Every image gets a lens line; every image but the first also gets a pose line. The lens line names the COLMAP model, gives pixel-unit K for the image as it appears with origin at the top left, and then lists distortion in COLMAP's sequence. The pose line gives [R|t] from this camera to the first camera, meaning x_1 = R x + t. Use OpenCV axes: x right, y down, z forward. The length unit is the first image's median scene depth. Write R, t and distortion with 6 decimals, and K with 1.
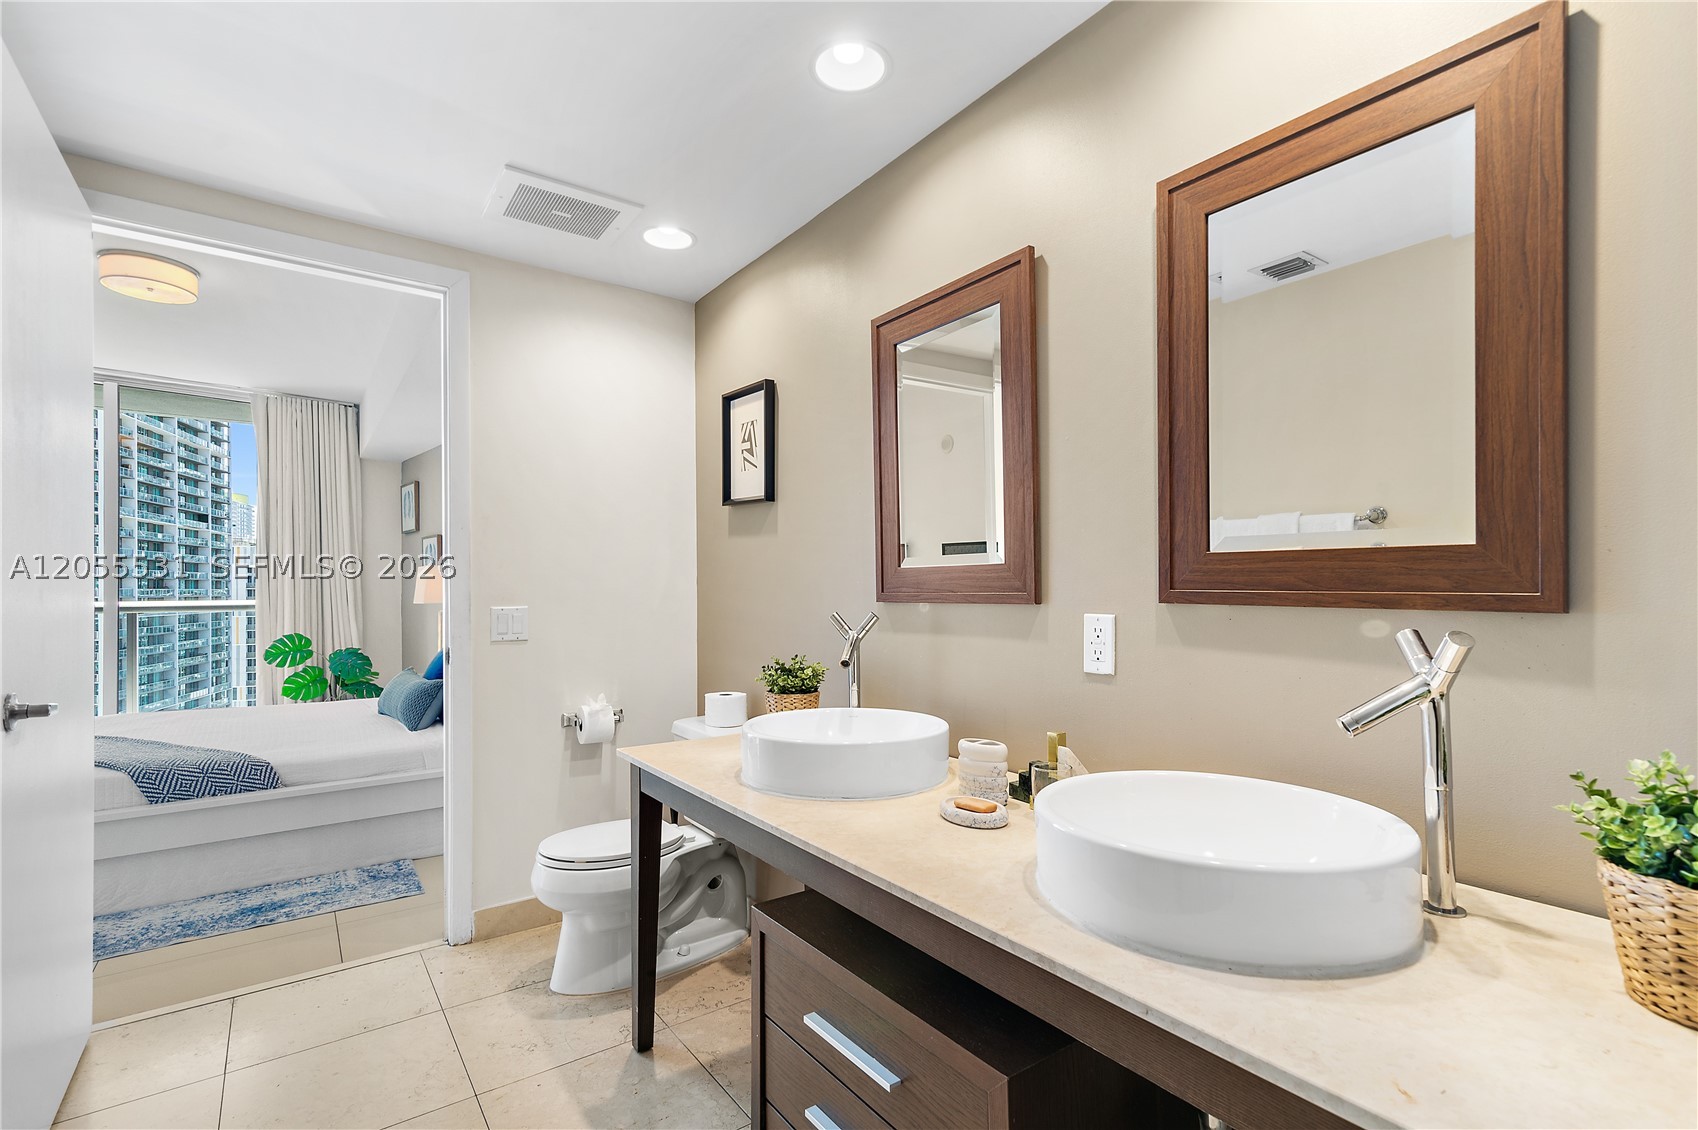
lens RADIAL K [[781.7, 0, 875.5], [0, 781.7, 594.2], [0, 0, 1]] dist [-0.000273, 0.000070]
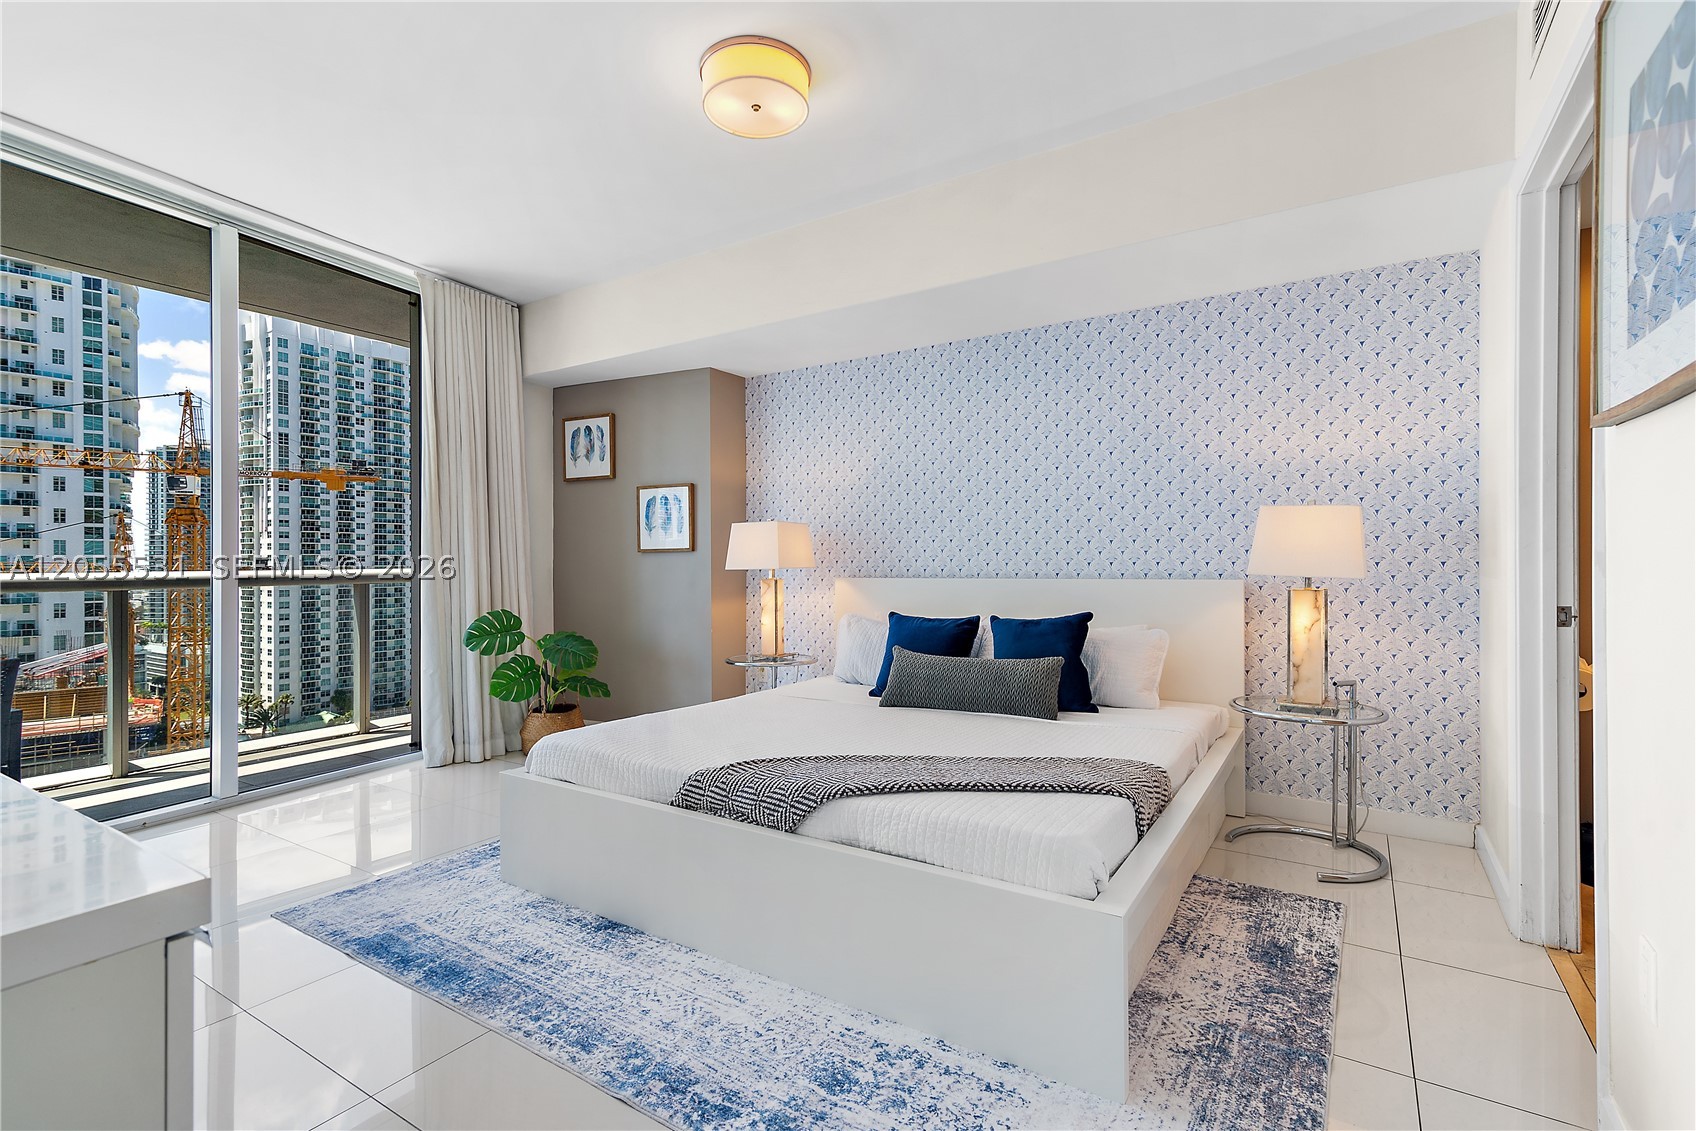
lens RADIAL K [[784.0, 0, 848.0], [0, 784.0, 565.5], [0, 0, 1]] dist [0.015354, 0.000781]
pose [[0.941850, 0.000304, 0.336034, -1.403005], [0.002466, 0.999966, -0.007818, 0.031579], [-0.336025, 0.008192, 0.941818, 0.409574]]
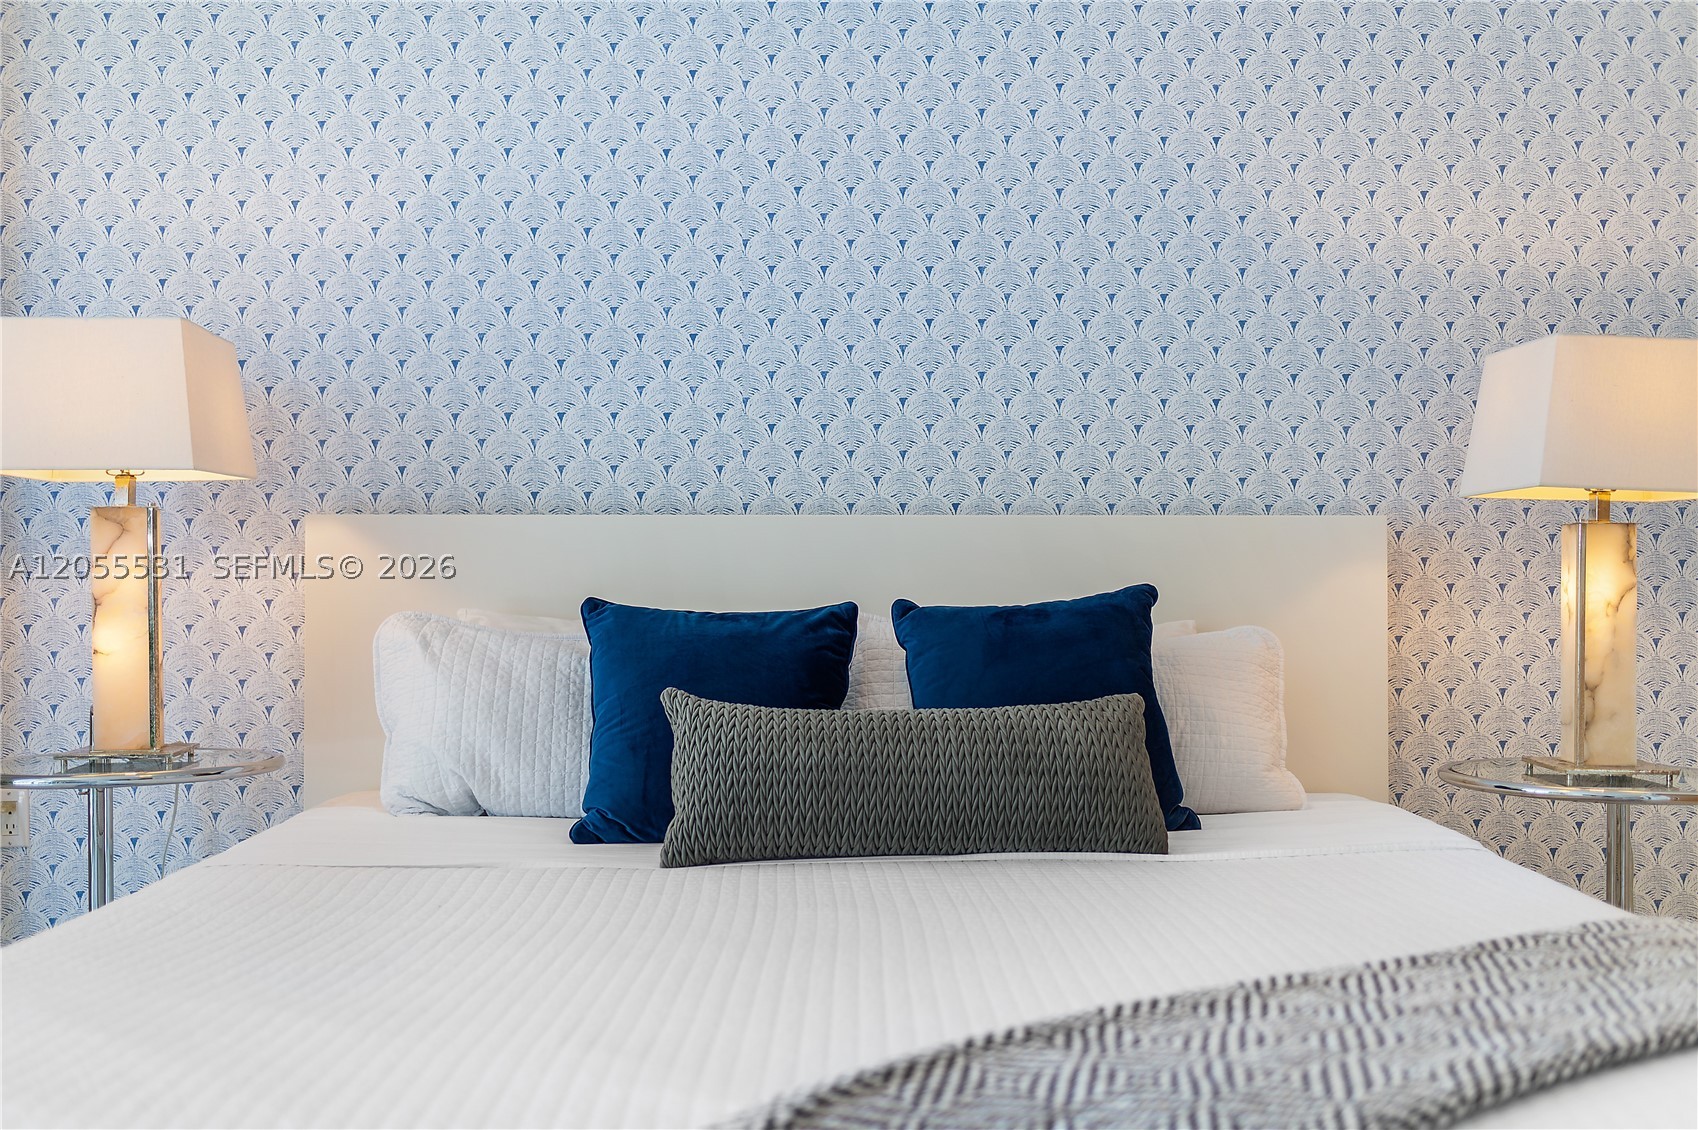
lens RADIAL K [[1656.7, 0, 849.0], [0, 1656.7, 565.0], [0, 0, 1]] dist [0.010918, -0.001244]
pose [[0.595718, 0.012685, 0.803093, -1.577684], [0.000771, 0.999866, -0.016365, 0.096138], [-0.803193, 0.010368, 0.595628, 0.929796]]
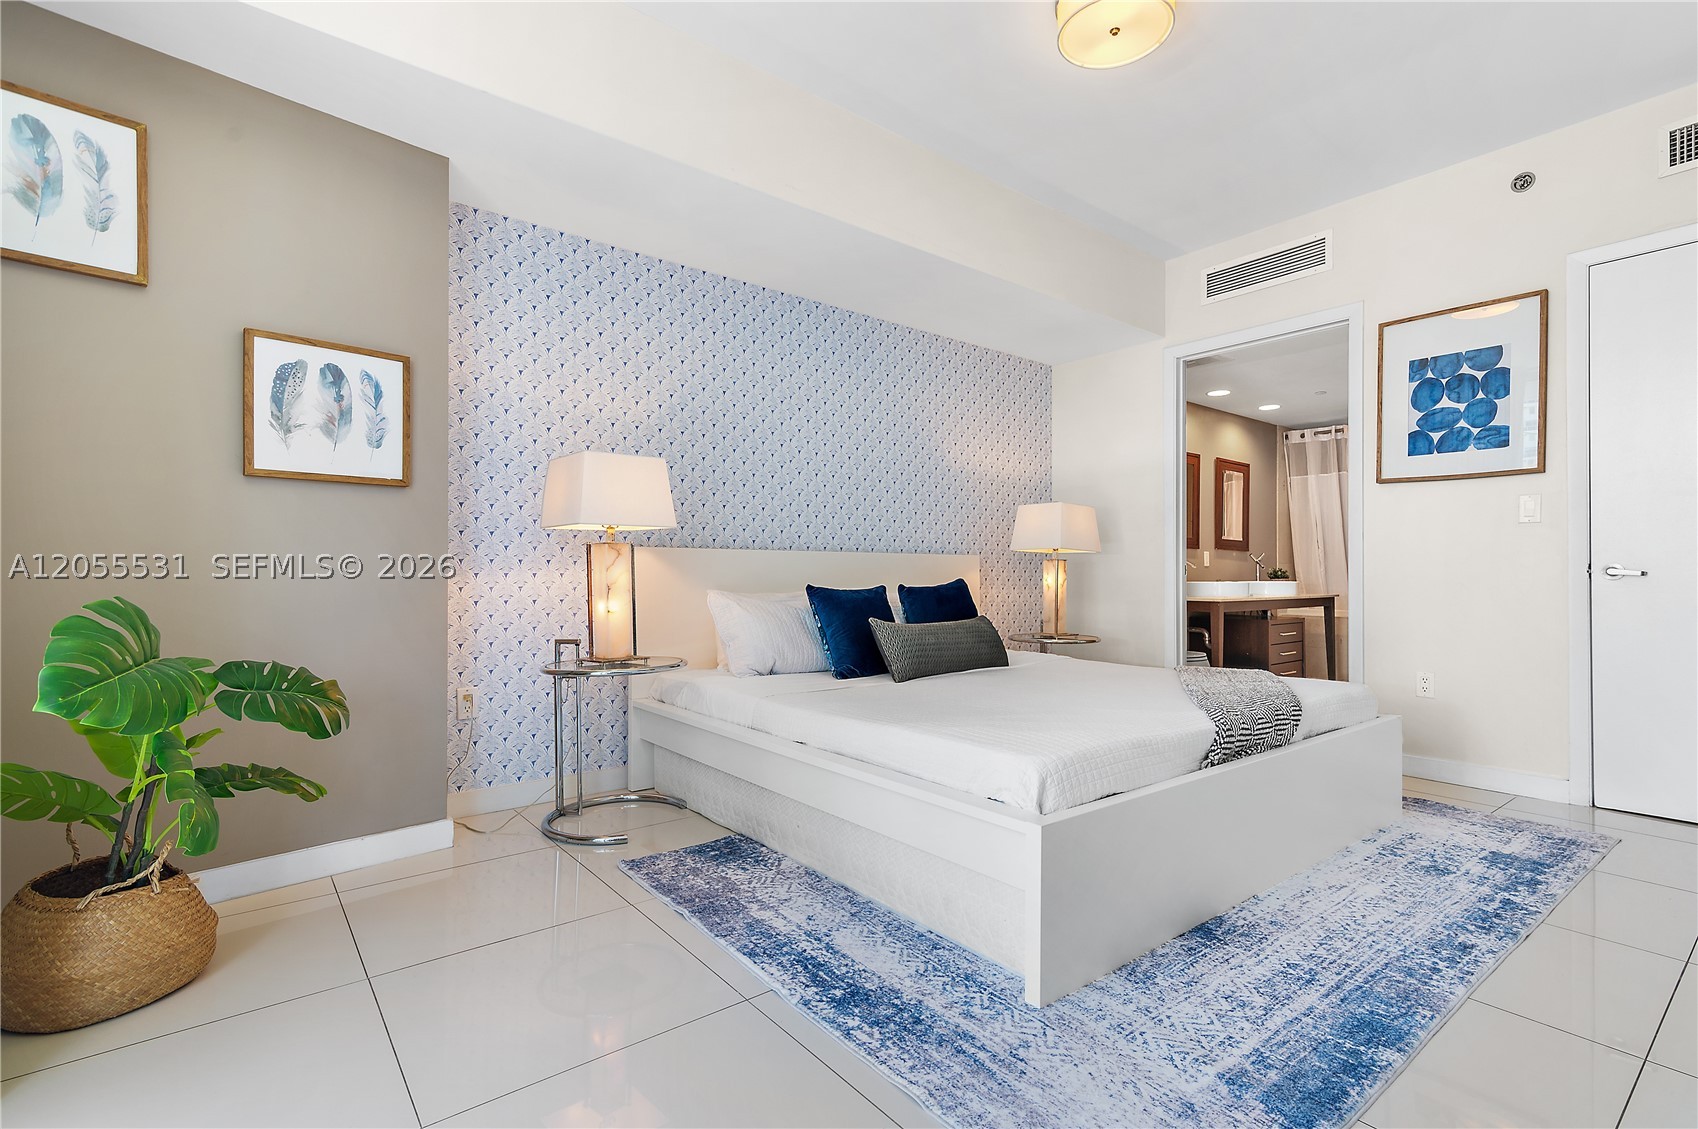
lens RADIAL K [[789.7, 0, 854.0], [0, 789.7, 571.3], [0, 0, 1]] dist [0.011696, 0.000135]
pose [[-0.024023, 0.011477, 0.999646, -2.044985], [0.003584, 0.999929, -0.011394, 0.093500], [-0.999705, 0.003309, -0.024063, 1.587233]]
